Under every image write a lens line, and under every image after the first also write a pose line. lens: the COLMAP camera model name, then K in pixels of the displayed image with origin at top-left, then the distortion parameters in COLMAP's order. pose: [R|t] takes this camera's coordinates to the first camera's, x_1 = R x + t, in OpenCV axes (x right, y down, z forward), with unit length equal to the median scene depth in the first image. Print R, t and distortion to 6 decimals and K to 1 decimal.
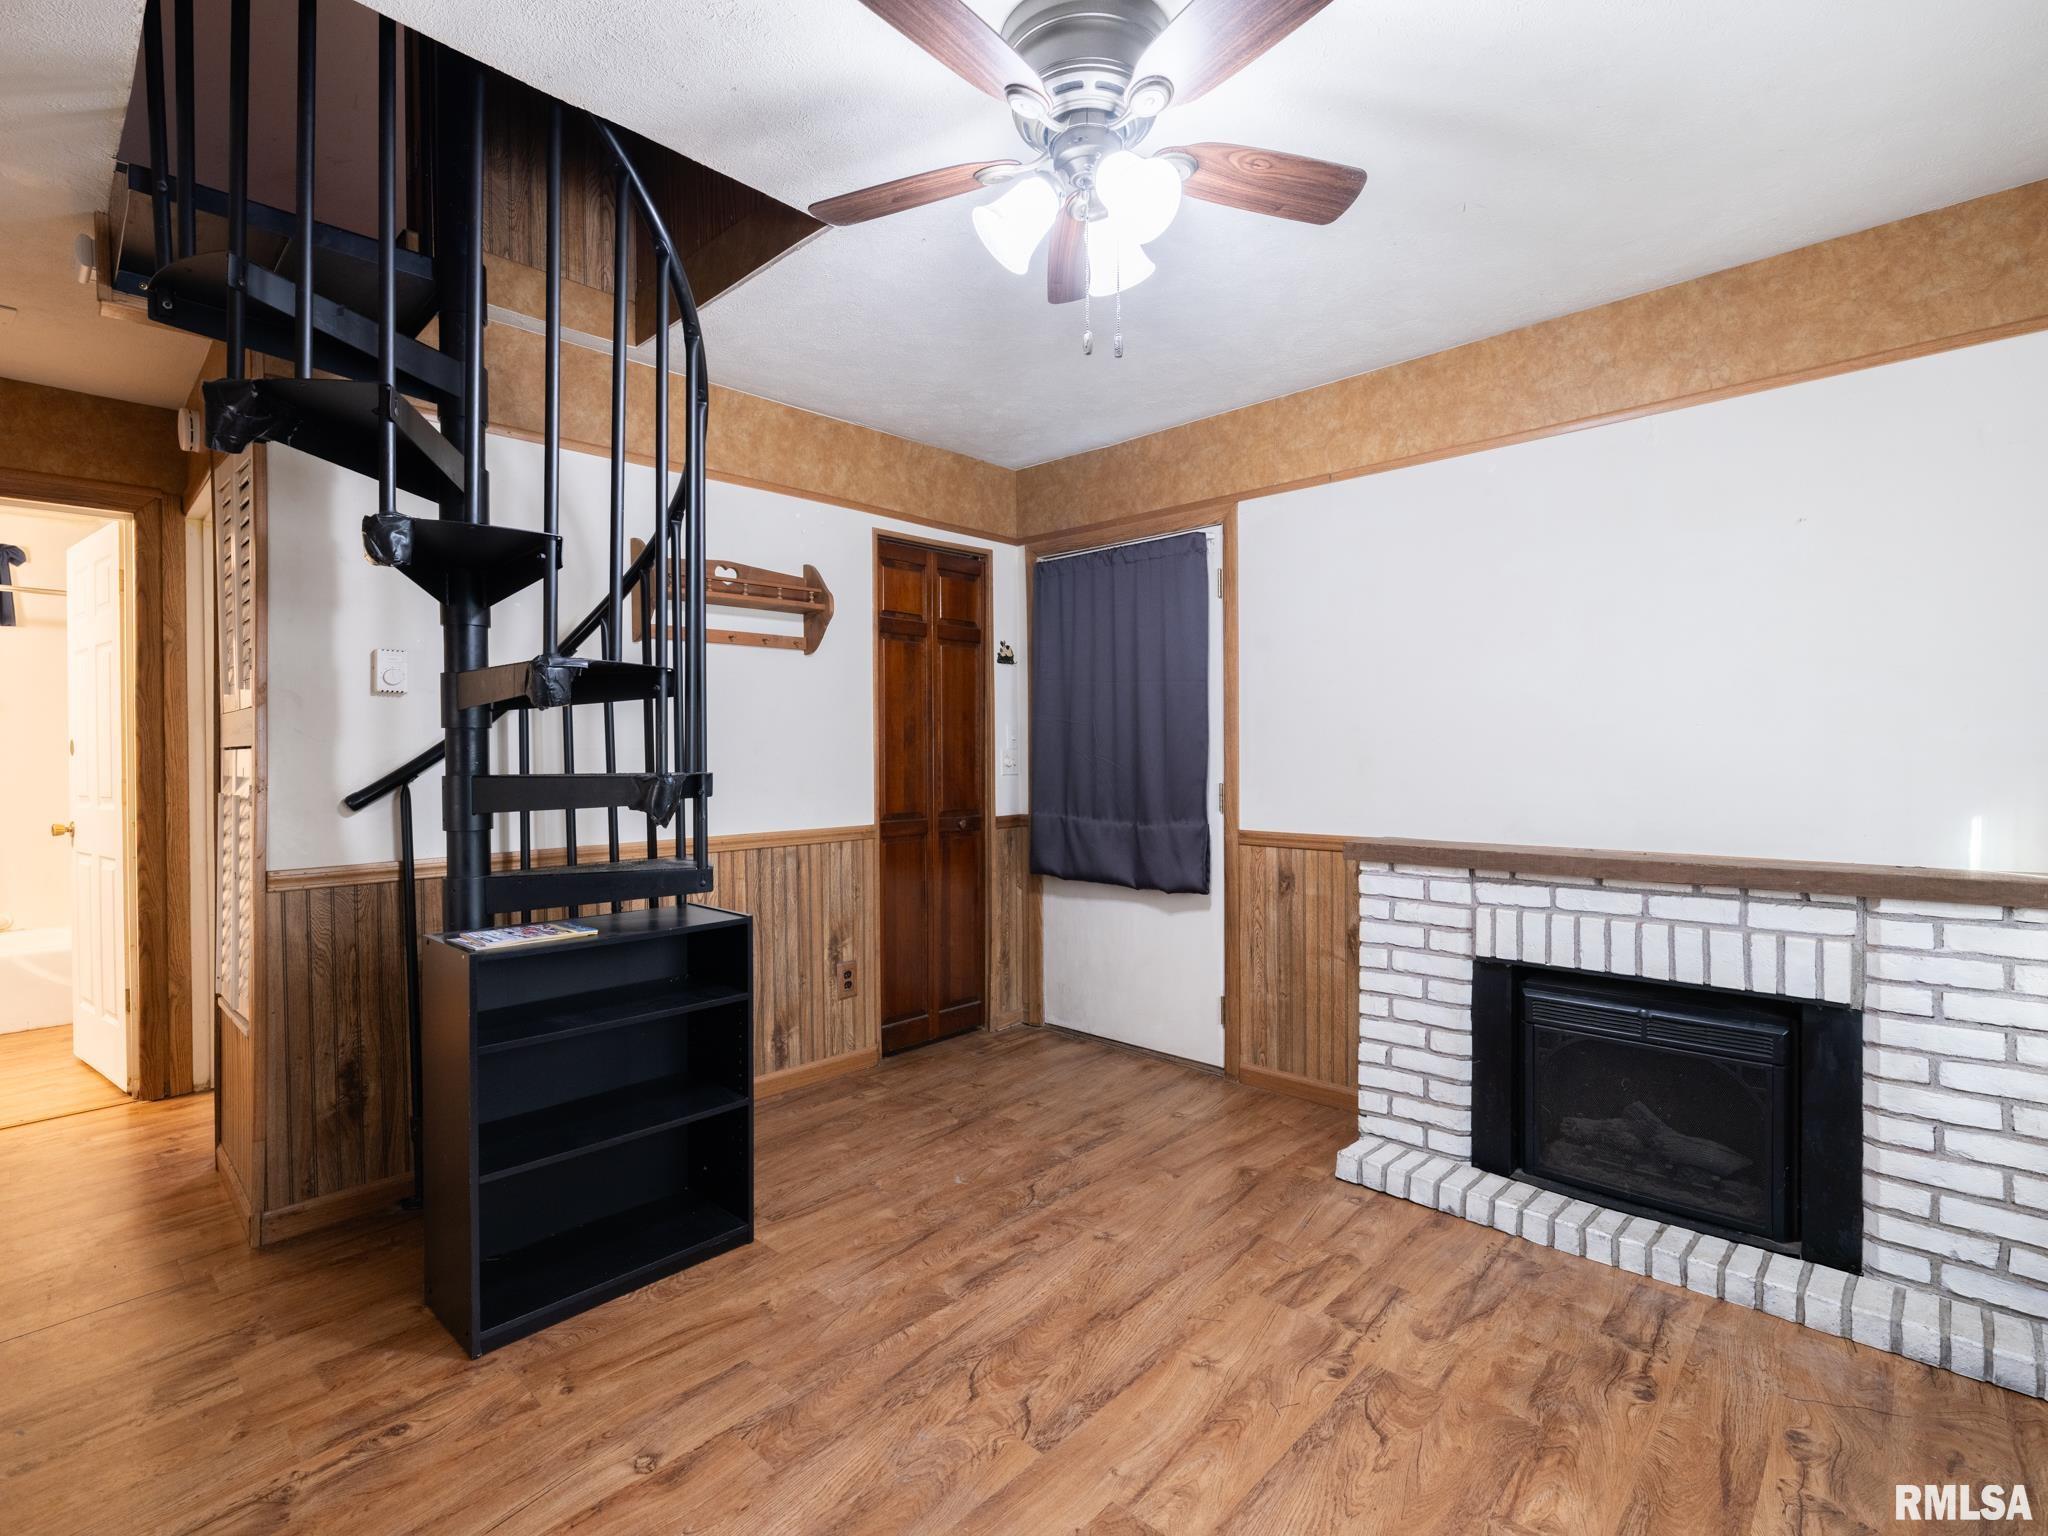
lens RADIAL K [[974.4, 0, 1016.3], [0, 974.4, 765.6], [0, 0, 1]] dist [-0.000999, 0.002293]
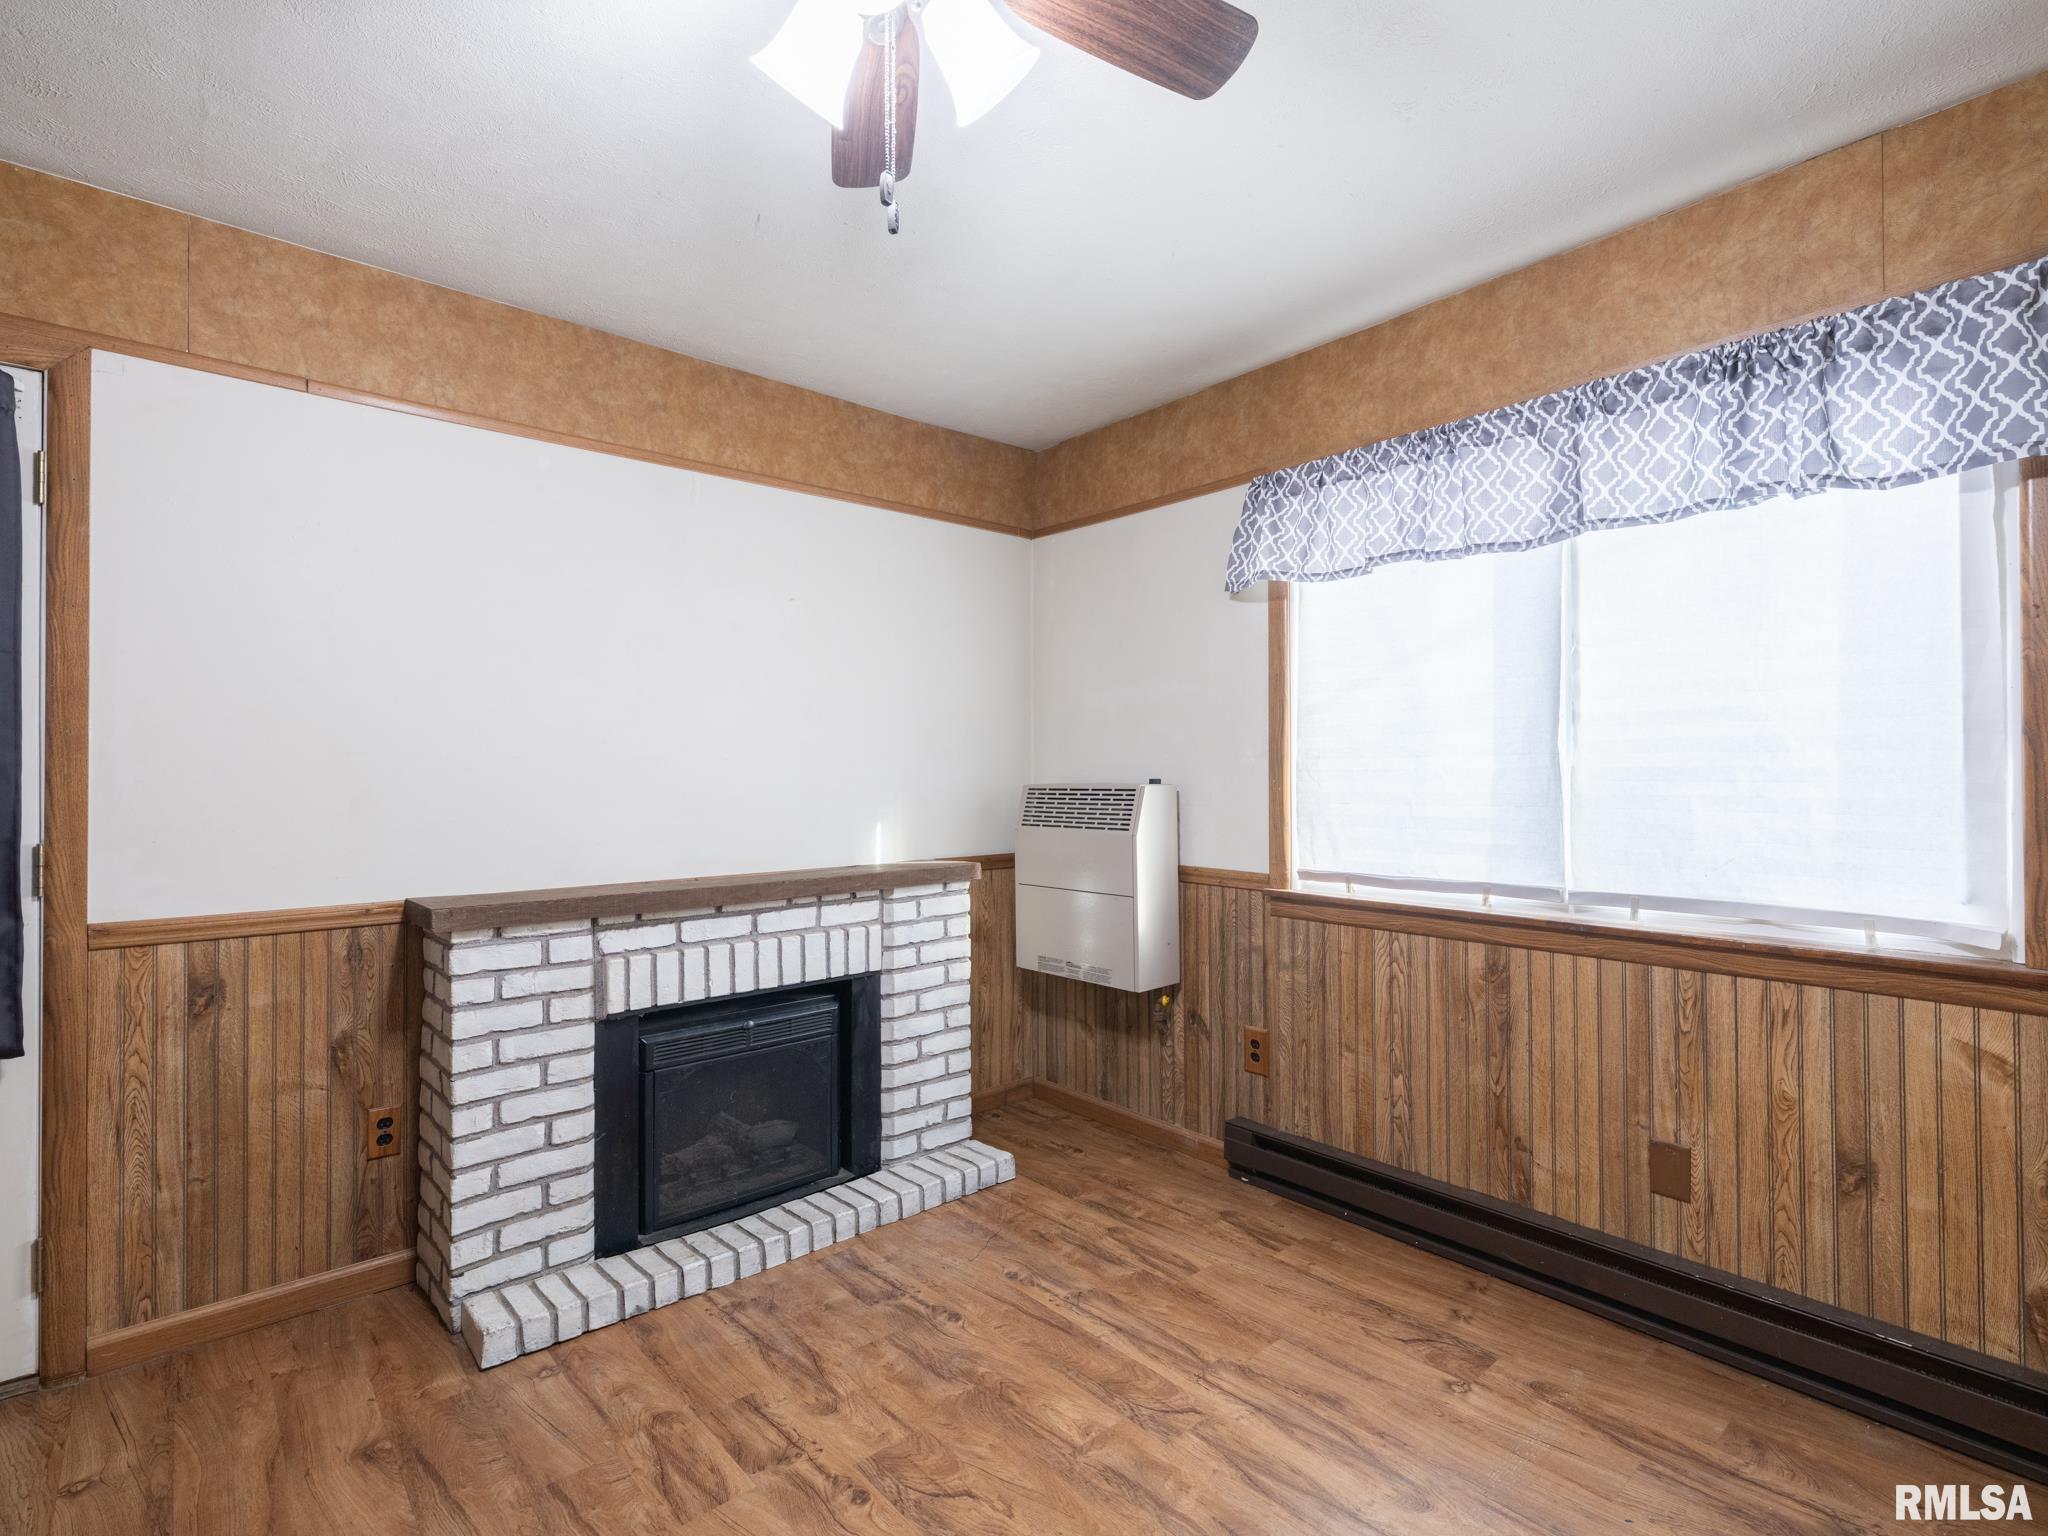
lens RADIAL K [[974.4, 0, 1020.6], [0, 974.4, 764.2], [0, 0, 1]] dist [-0.000999, 0.002293]
pose [[0.091084, 0.016788, 0.995702, -0.365343], [0.016978, 0.999686, -0.018408, -0.009339], [-0.995699, 0.018582, 0.090770, 0.521519]]
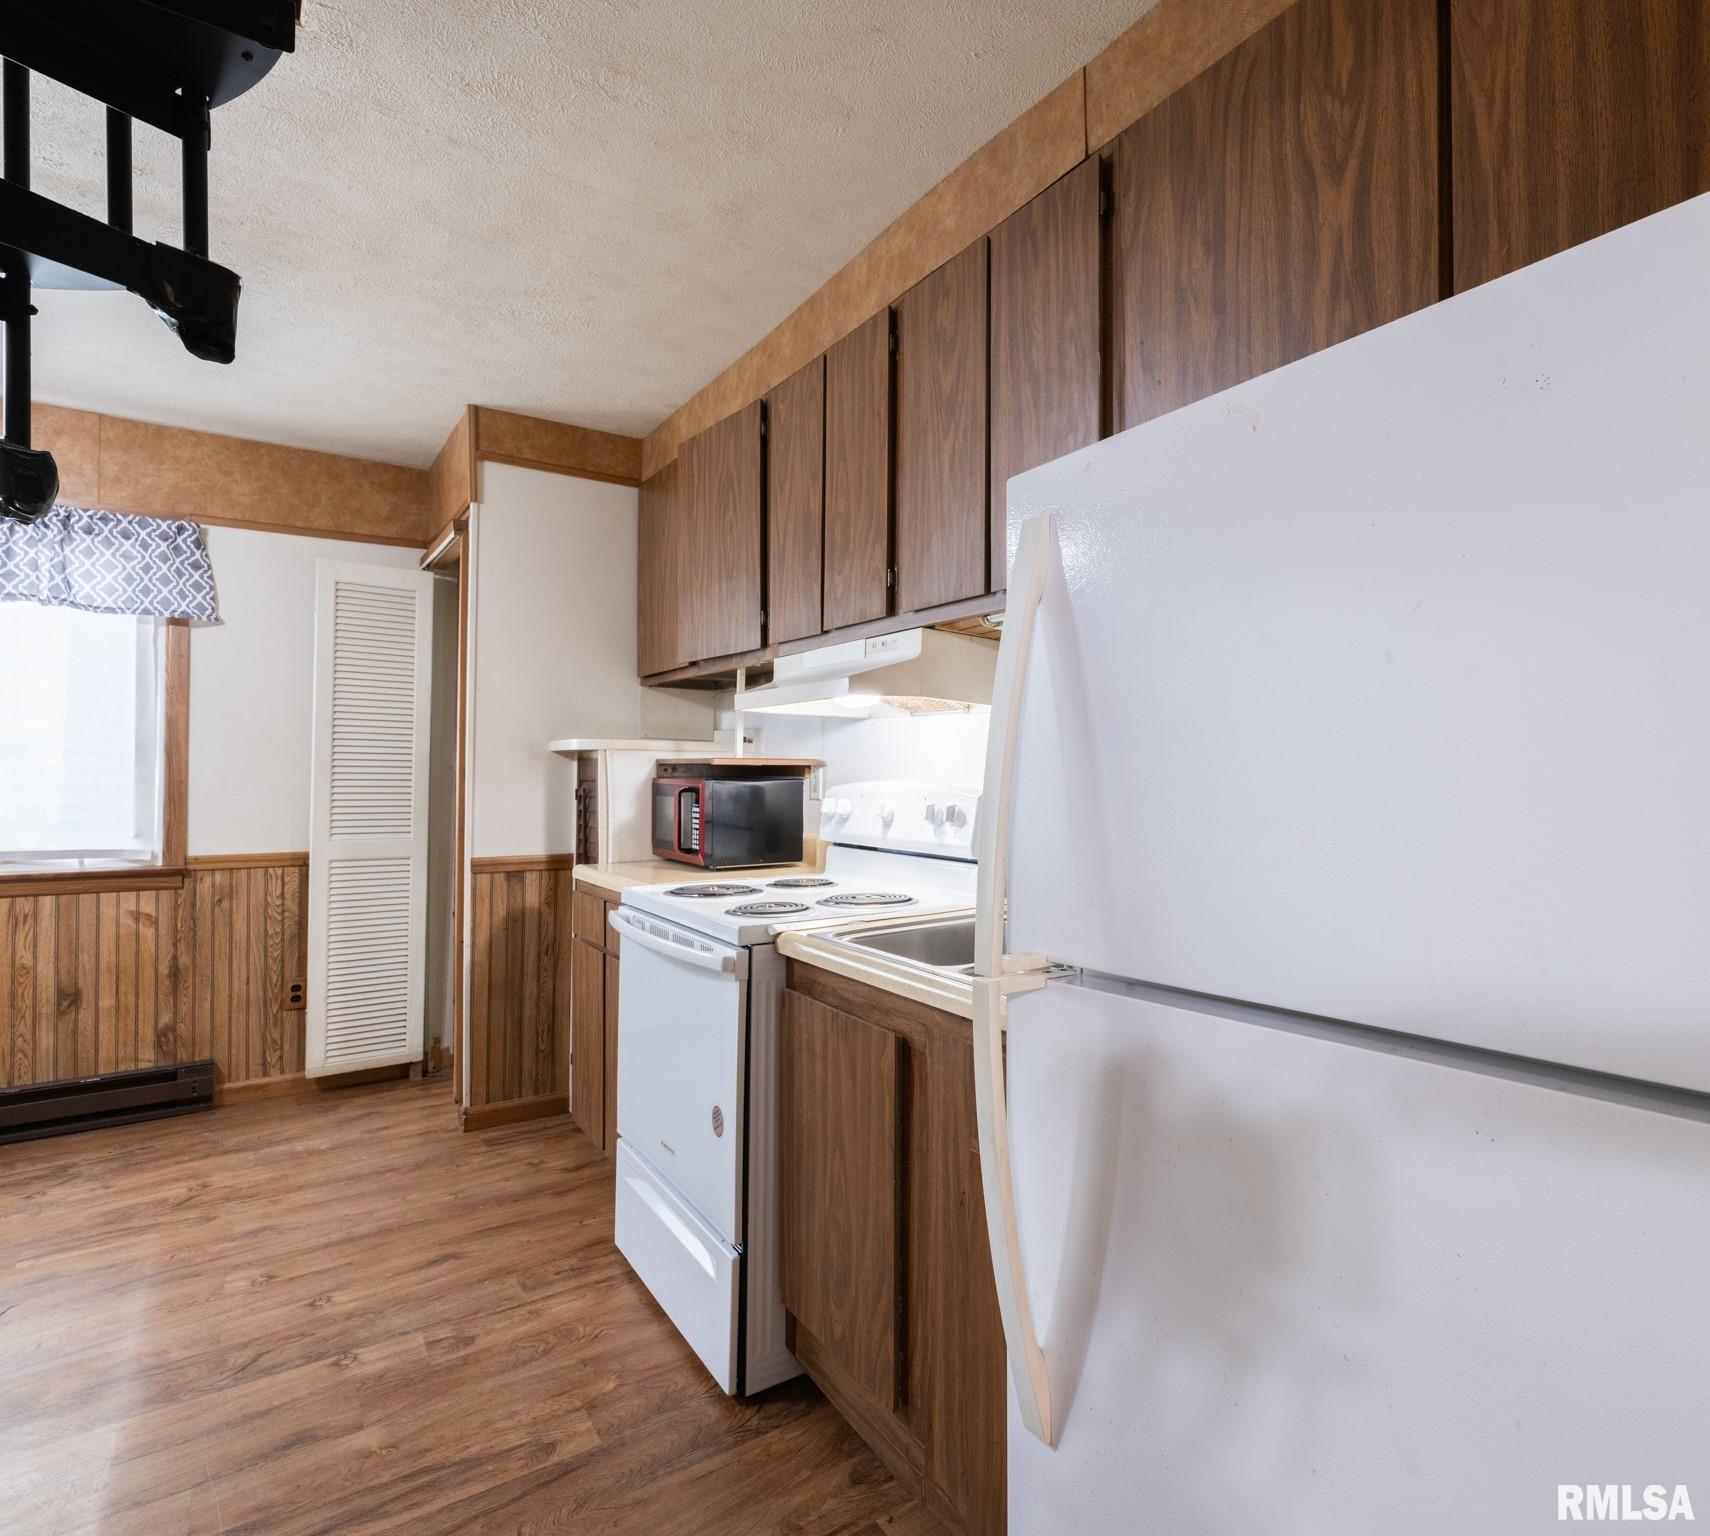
lens RADIAL K [[971.3, 0, 1022.6], [0, 971.3, 766.2], [0, 0, 1]] dist [-0.005837, 0.002405]
pose [[-0.991370, 0.004617, 0.131015, -0.943600], [0.005117, 0.999981, 0.003481, -0.008029], [-0.130996, 0.004121, -0.991374, 1.029538]]
